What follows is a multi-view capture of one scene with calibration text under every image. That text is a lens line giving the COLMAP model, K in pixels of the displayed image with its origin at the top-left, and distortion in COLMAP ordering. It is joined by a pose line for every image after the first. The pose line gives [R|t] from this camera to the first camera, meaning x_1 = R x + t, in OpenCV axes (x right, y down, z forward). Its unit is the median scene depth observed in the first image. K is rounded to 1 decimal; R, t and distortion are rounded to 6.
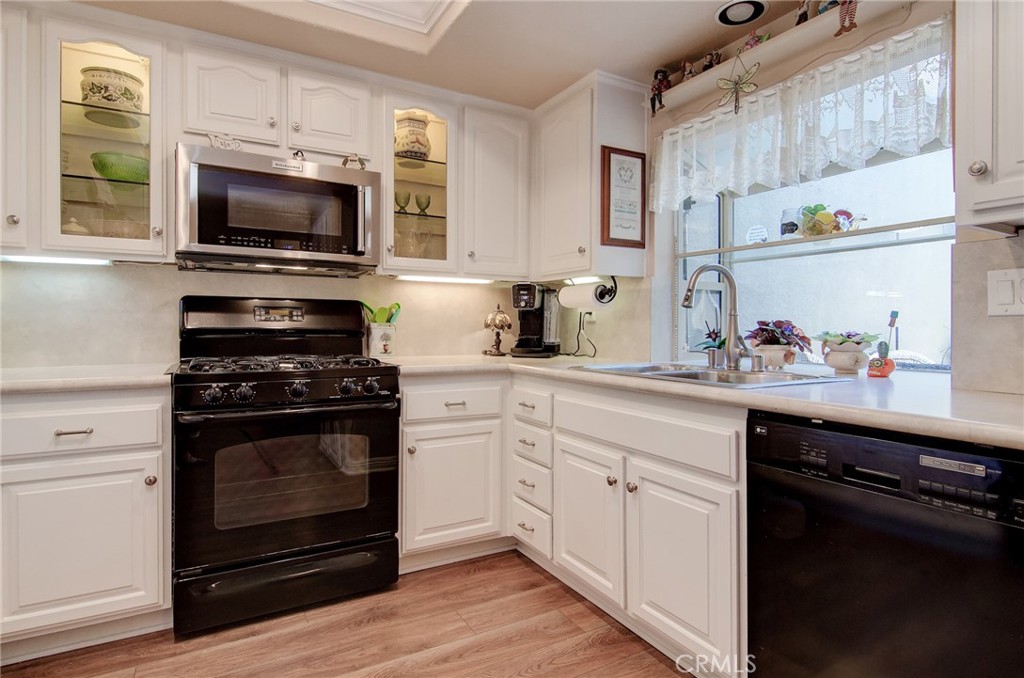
lens RADIAL K [[536.0, 0, 510.6], [0, 536.0, 327.8], [0, 0, 1]] dist [0.000459, -0.006339]
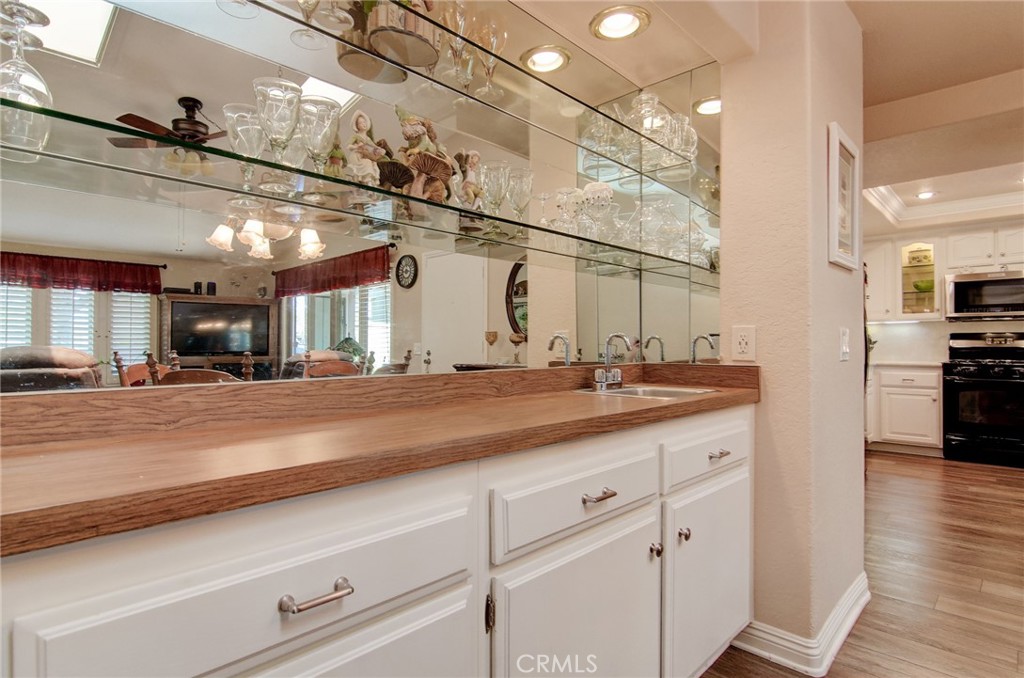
lens RADIAL K [[536.0, 0, 512.0], [0, 536.0, 340.2], [0, 0, 1]] dist [0.000459, -0.006339]
pose [[0.275702, -0.014302, -0.961137, 1.255989], [-0.006676, 0.999837, -0.016793, 0.026846], [0.961220, 0.011046, 0.275562, -1.691262]]
